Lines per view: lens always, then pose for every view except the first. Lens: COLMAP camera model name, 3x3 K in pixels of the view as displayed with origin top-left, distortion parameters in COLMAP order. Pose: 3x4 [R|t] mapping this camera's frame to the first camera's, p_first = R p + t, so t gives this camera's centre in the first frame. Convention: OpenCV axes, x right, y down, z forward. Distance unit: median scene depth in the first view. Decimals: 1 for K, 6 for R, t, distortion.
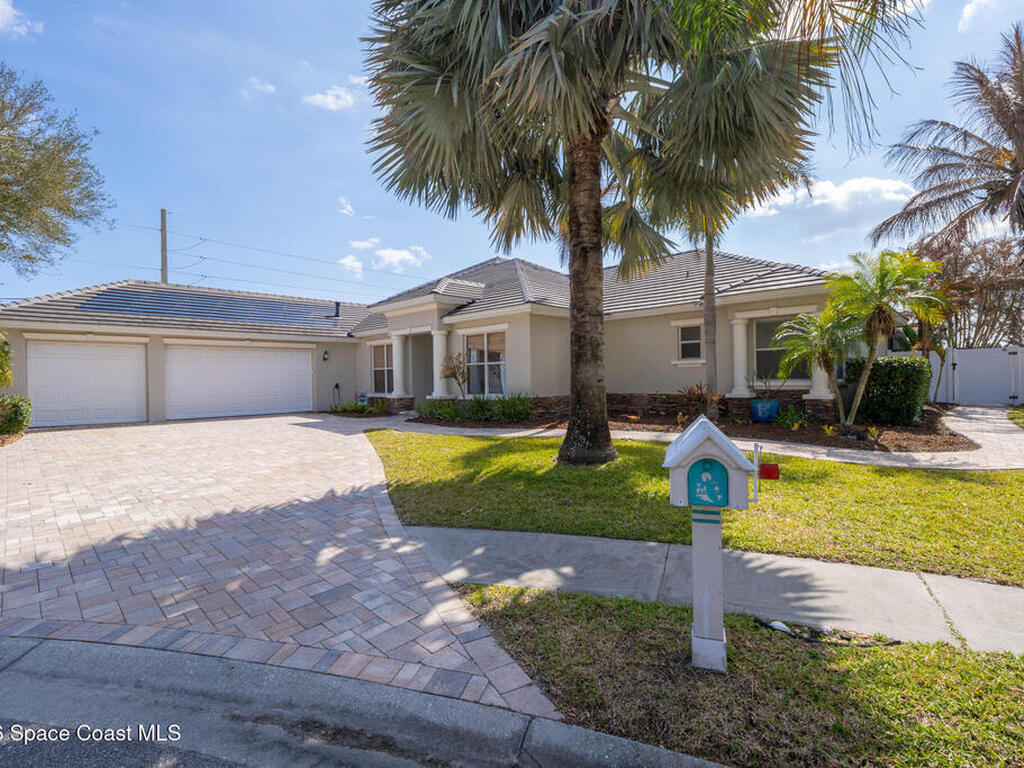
lens RADIAL K [[490.3, 0, 512.0], [0, 490.3, 384.0], [0, 0, 1]] dist [-0.002541, -0.000456]
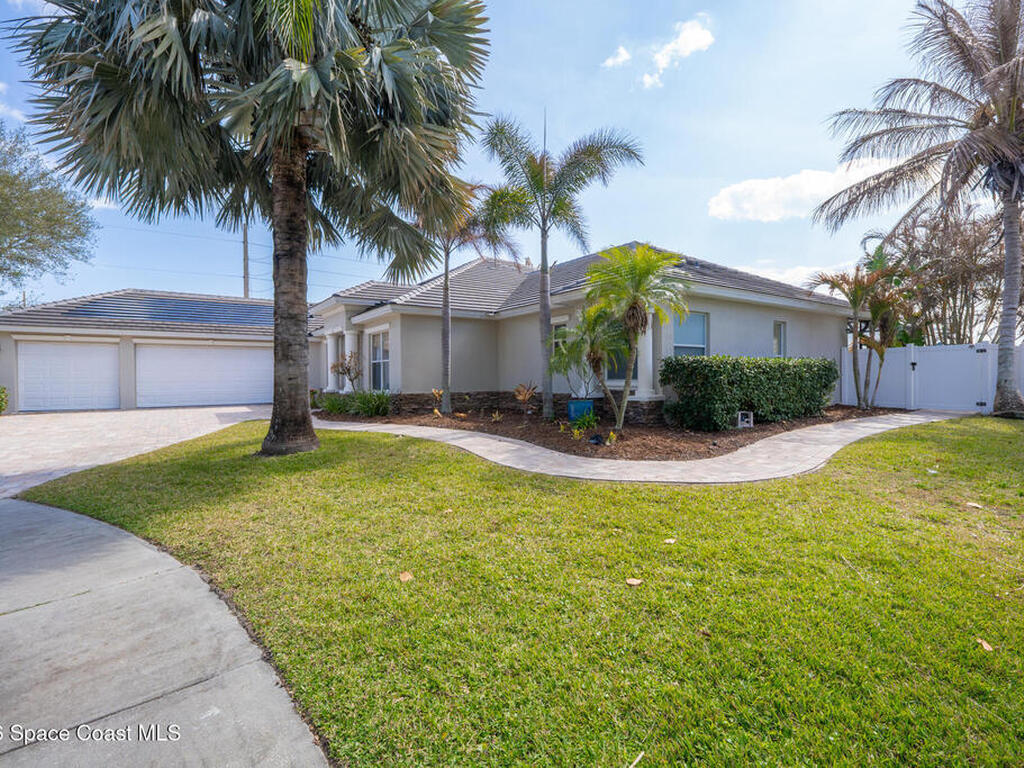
lens RADIAL K [[485.0, 0, 512.0], [0, 485.0, 384.0], [0, 0, 1]] dist [0.008547, 0.000296]
pose [[0.979770, 0.013597, -0.199662, 0.429631], [-0.011847, 0.999880, 0.009957, -0.005923], [0.199774, -0.007390, 0.979814, 0.027229]]
